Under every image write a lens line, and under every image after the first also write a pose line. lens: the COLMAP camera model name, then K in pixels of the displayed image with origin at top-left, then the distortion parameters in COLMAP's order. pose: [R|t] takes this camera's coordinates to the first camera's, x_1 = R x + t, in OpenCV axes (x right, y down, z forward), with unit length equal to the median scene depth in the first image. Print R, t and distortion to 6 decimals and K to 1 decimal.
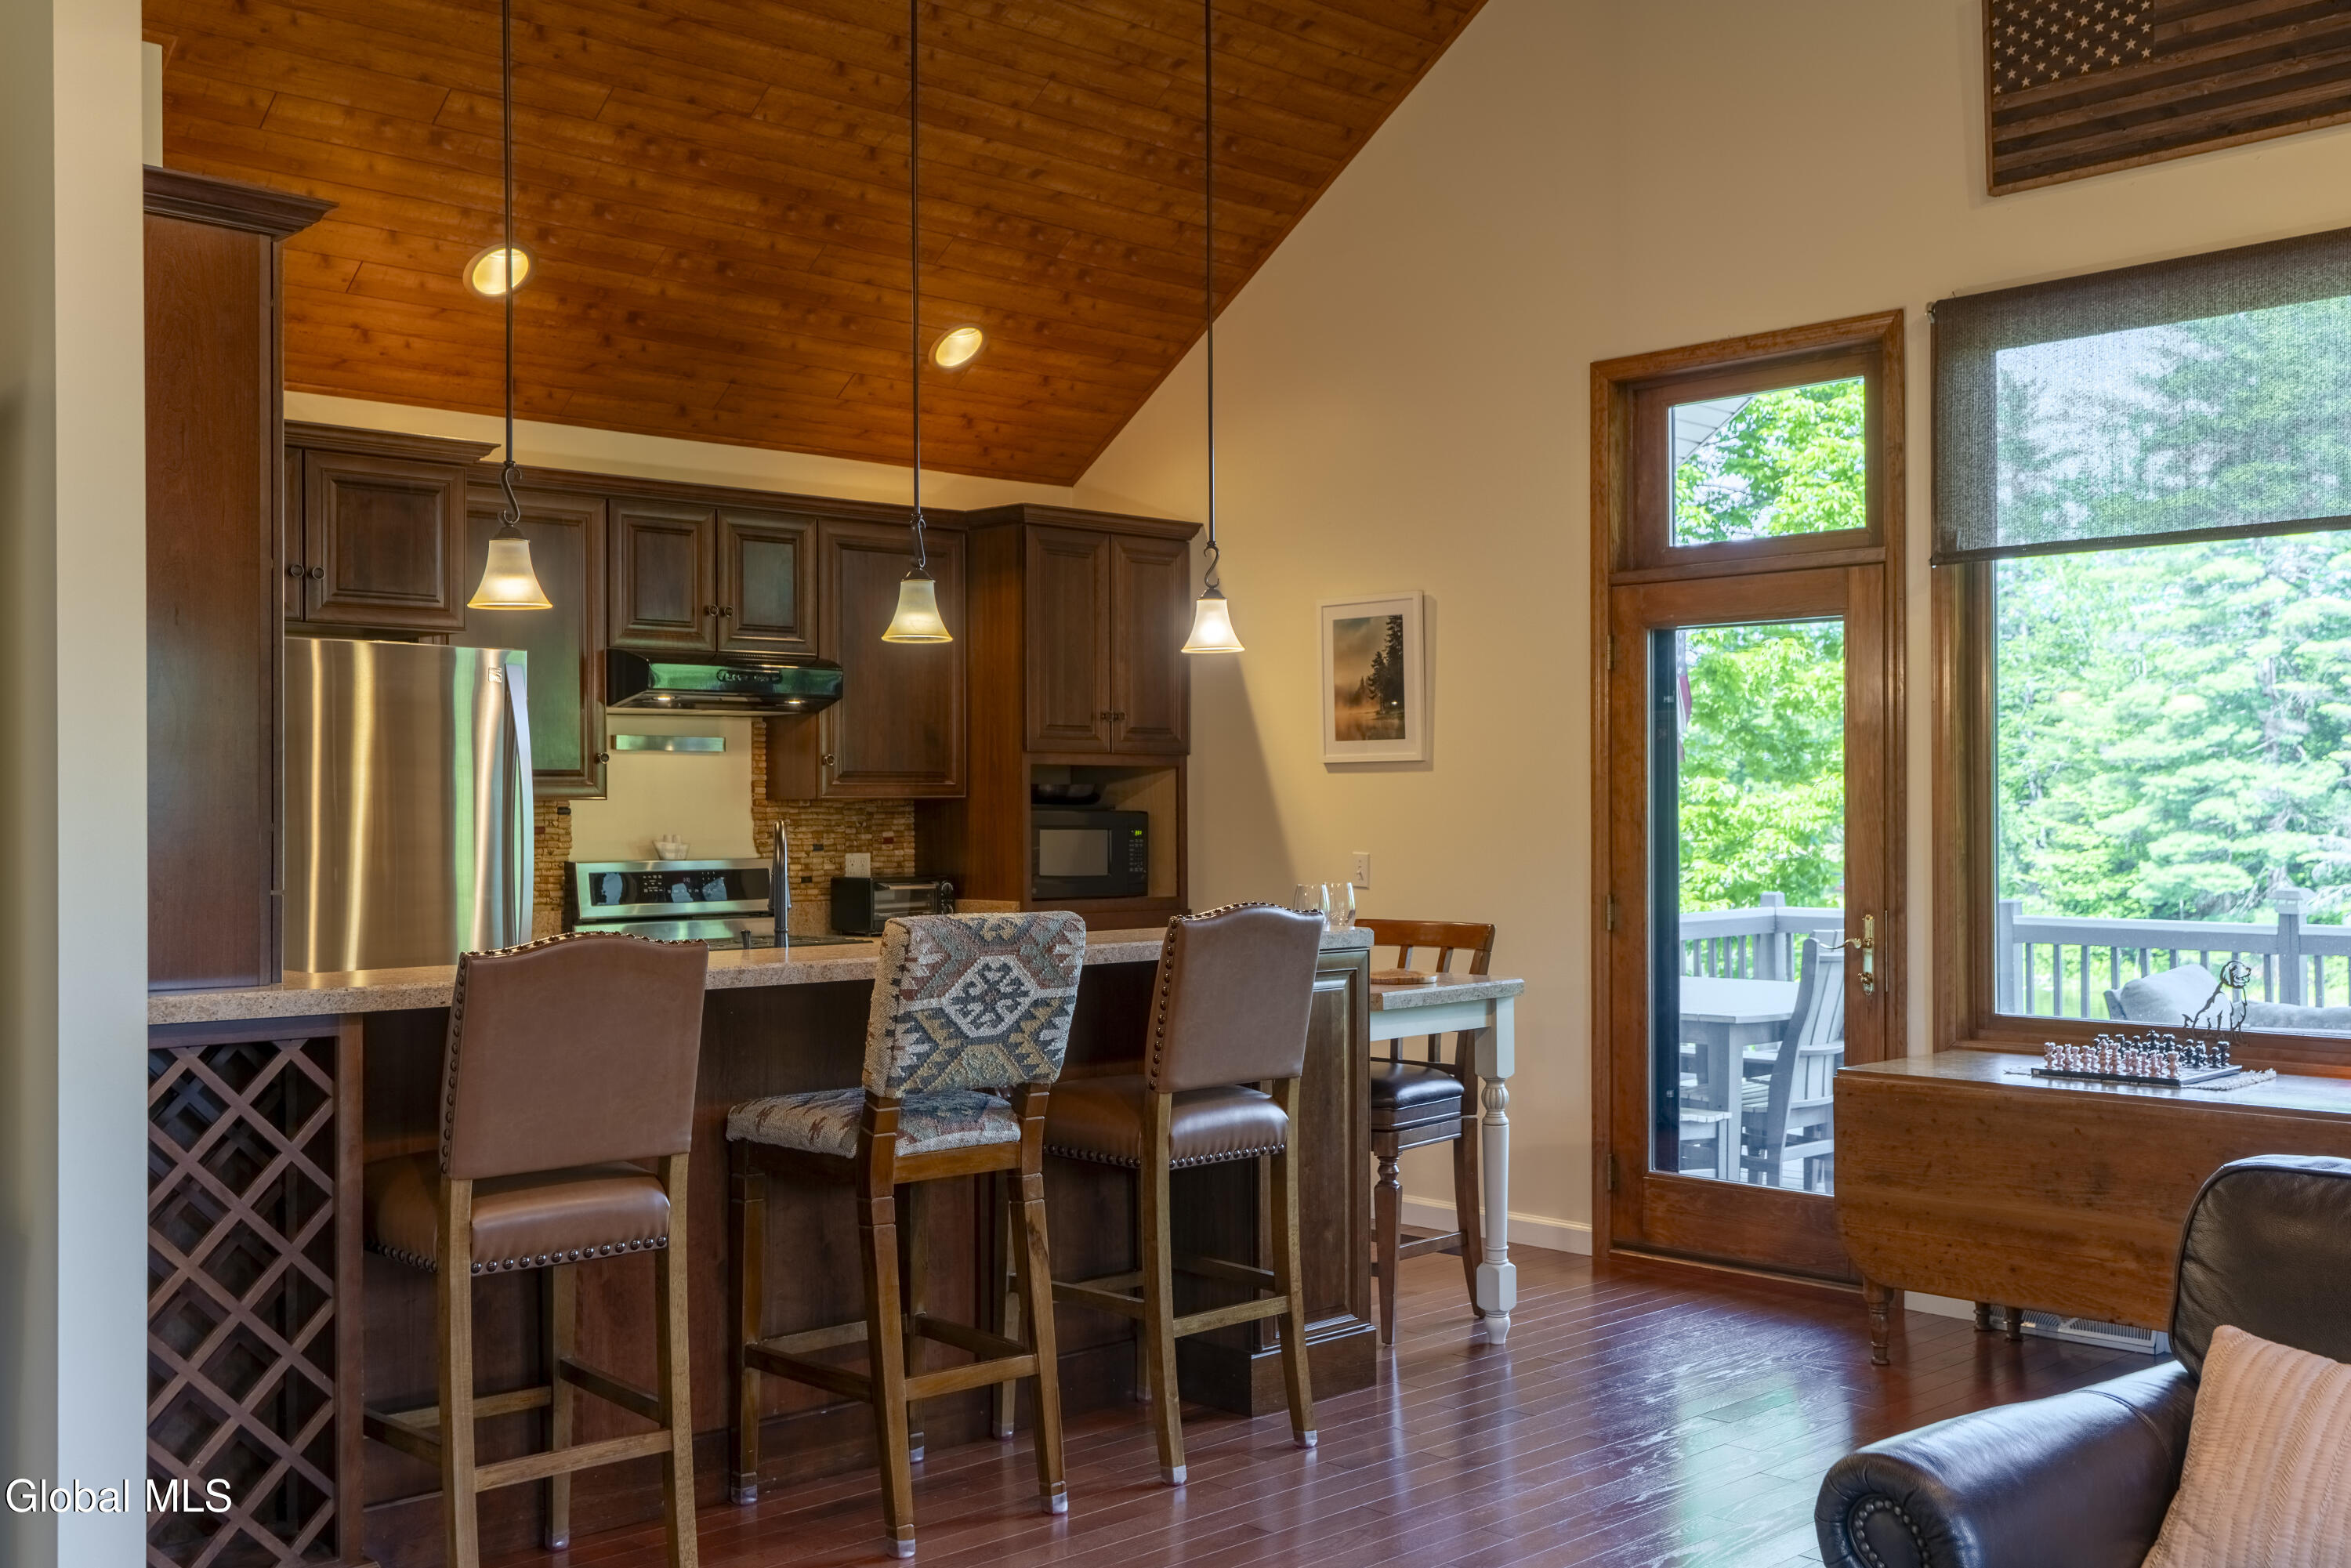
lens RADIAL K [[2293.1, 0, 1174.8], [0, 2293.1, 792.6], [0, 0, 1]] dist [0.030729, -0.010993]
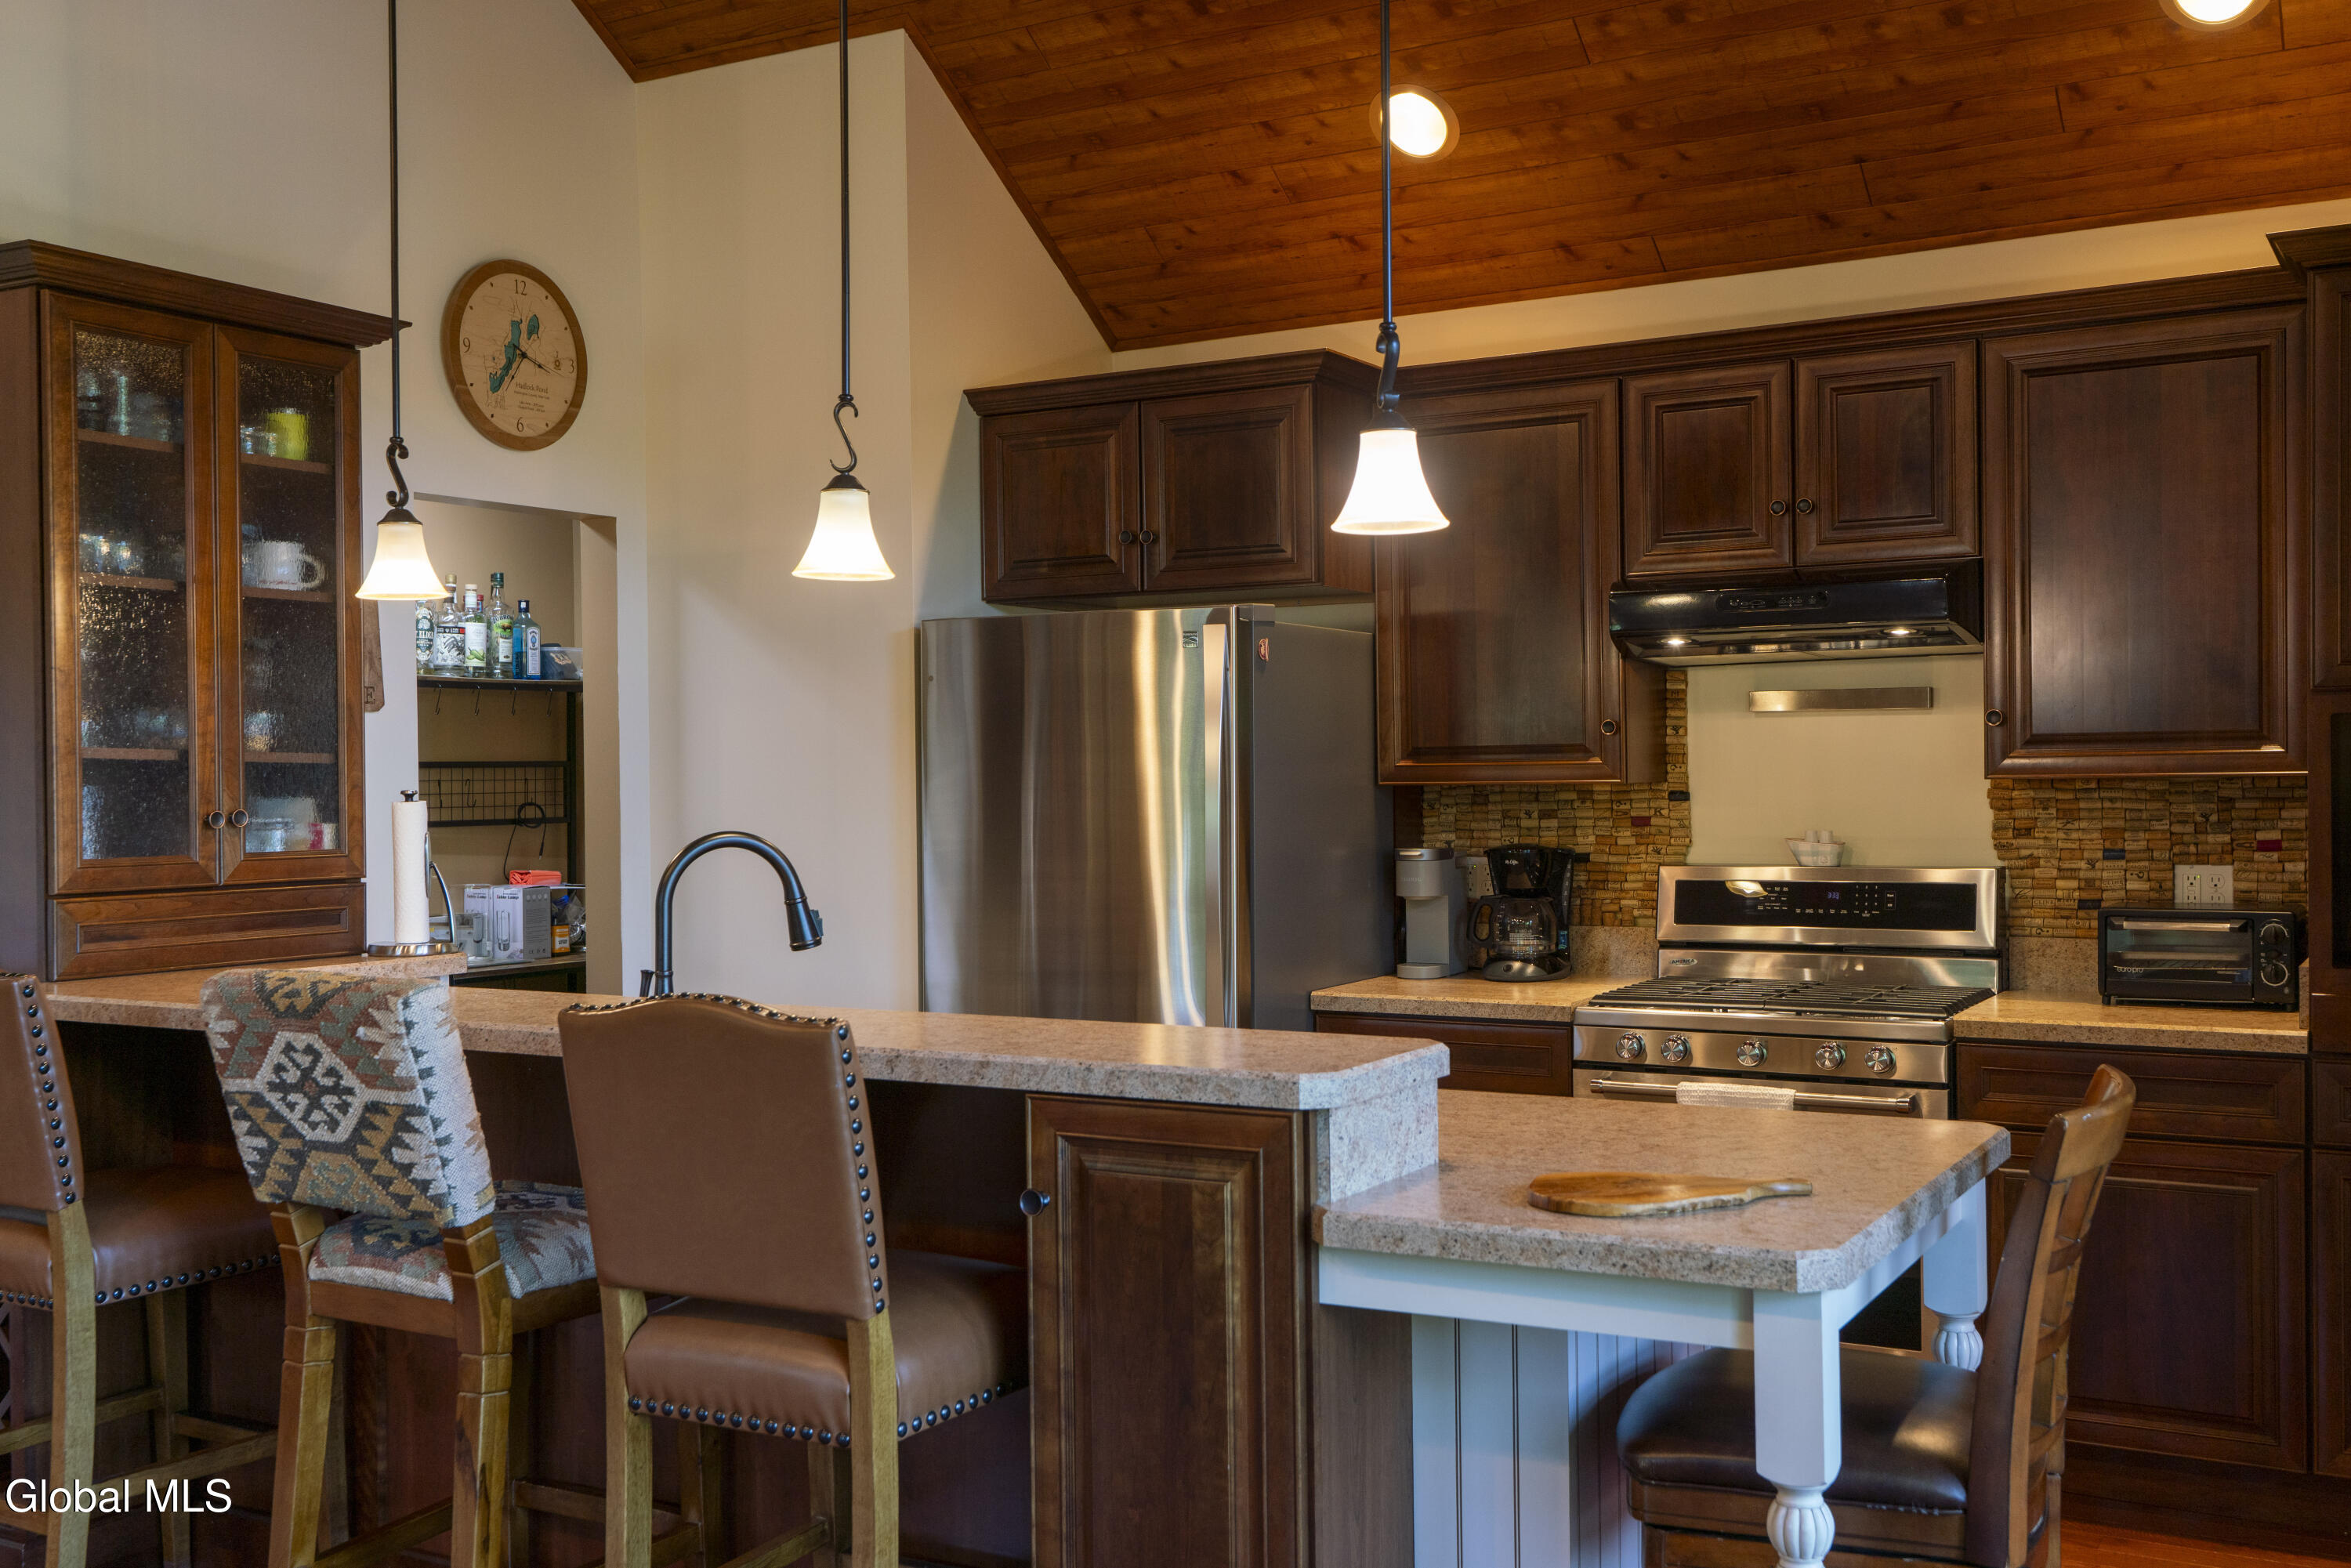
lens RADIAL K [[2293.1, 0, 1174.8], [0, 2293.1, 792.6], [0, 0, 1]] dist [0.030729, -0.010993]
pose [[0.279588, 0.007915, -0.960087, 0.499230], [0.016005, 0.999789, 0.012903, -0.006814], [0.959987, -0.018973, 0.279403, 0.762234]]
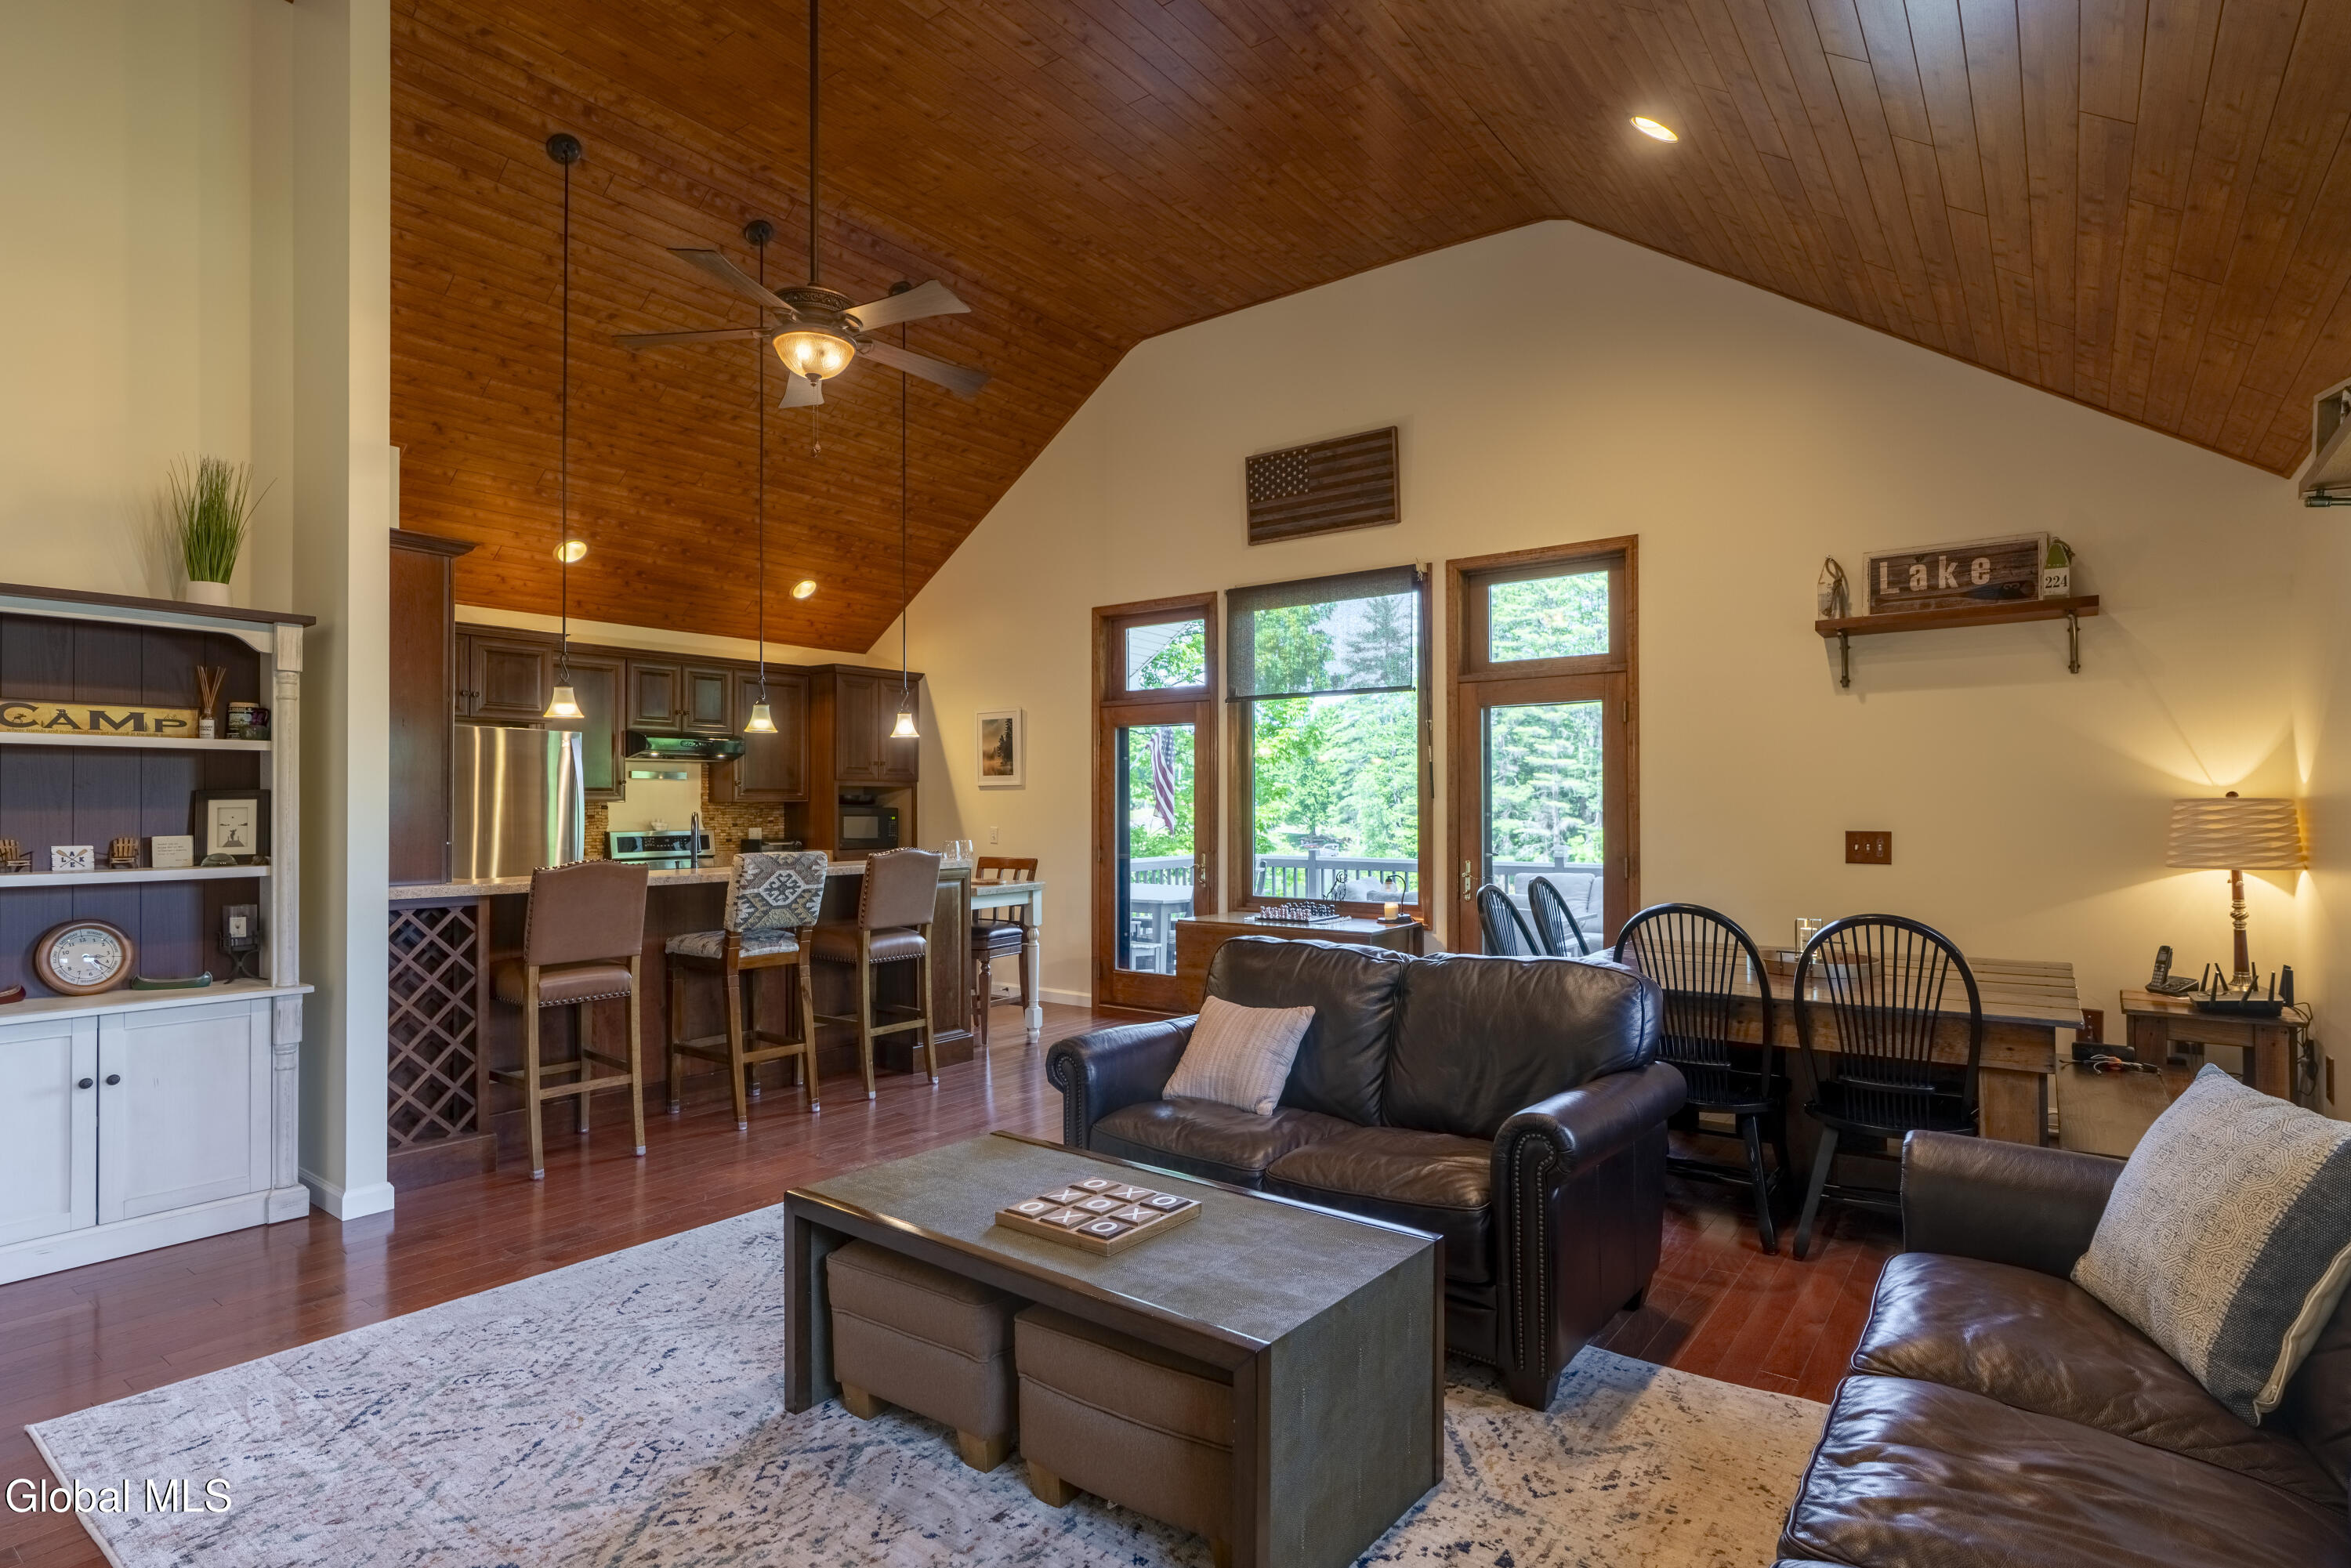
lens RADIAL K [[1190.3, 0, 1163.2], [0, 1190.3, 792.2], [0, 0, 1]] dist [0.000422, 0.000633]
pose [[0.987594, 0.004282, 0.156968, 0.079191], [-0.003490, 0.999980, -0.005317, -0.002036], [-0.156988, 0.004703, 0.987589, -0.178195]]
